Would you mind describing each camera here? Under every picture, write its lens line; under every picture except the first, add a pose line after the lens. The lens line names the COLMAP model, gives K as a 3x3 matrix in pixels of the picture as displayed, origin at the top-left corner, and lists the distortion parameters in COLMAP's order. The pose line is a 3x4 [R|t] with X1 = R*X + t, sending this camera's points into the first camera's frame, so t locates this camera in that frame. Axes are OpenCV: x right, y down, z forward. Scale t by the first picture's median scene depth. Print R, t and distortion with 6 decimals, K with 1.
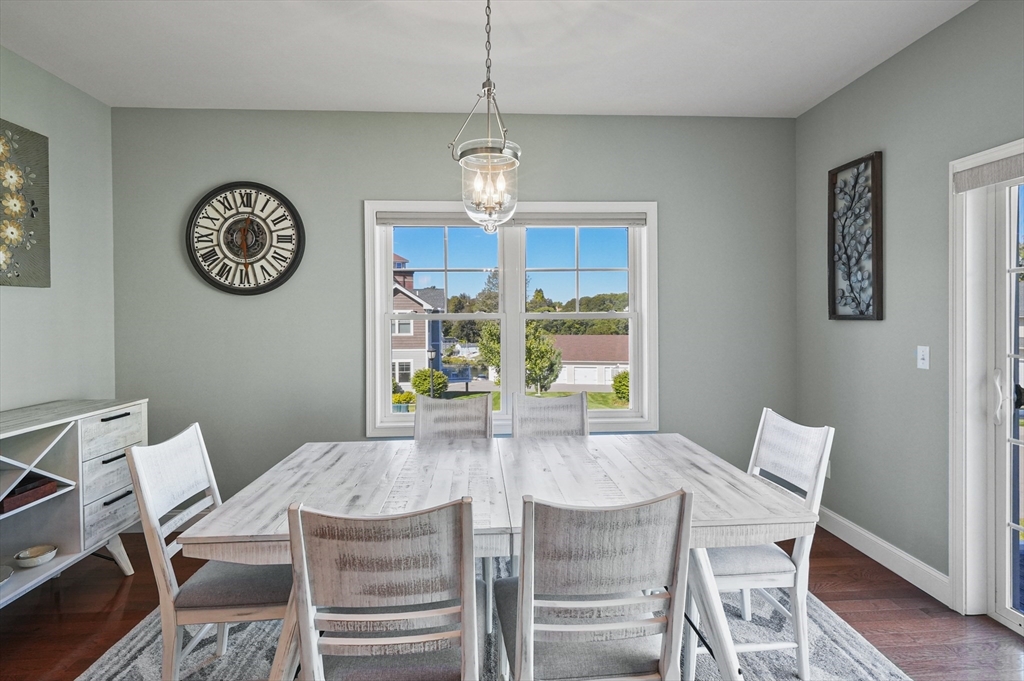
lens RADIAL K [[510.6, 0, 510.8], [0, 510.6, 318.7], [0, 0, 1]] dist [0.000271, -0.000796]
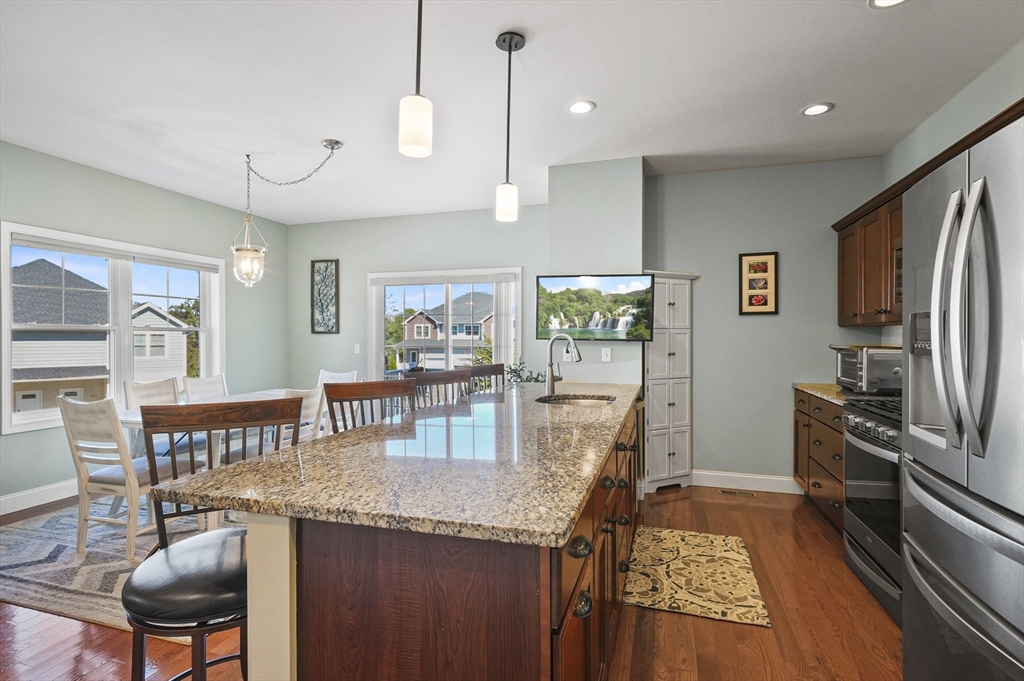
lens RADIAL K [[504.1, 0, 512.0], [0, 504.1, 340.5], [0, 0, 1]] dist [-0.004145, -0.000583]
pose [[0.346405, 0.000140, 0.938085, -0.938036], [0.000557, 1.000000, -0.000355, 0.029024], [-0.938085, 0.000646, 0.346405, -0.423068]]
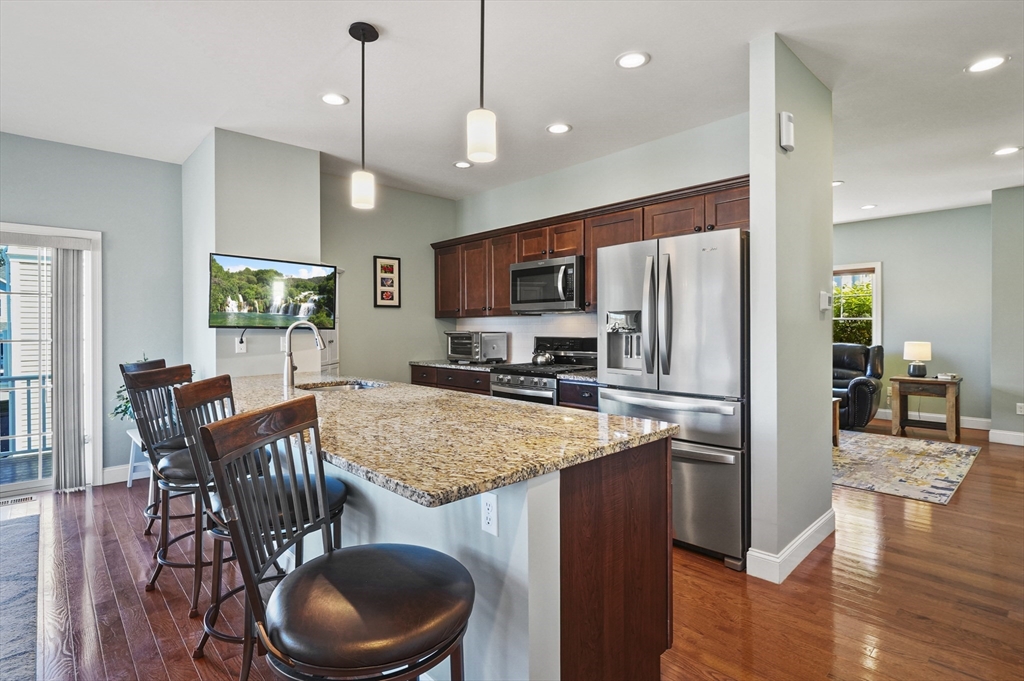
lens RADIAL K [[515.2, 0, 489.1], [0, 515.2, 332.6], [0, 0, 1]] dist [-0.022755, -0.000686]
pose [[-0.654755, -0.001205, 0.755840, -0.939691], [-0.003934, 0.999991, -0.001813, 0.043206], [-0.755831, -0.004160, -0.654754, 0.225688]]
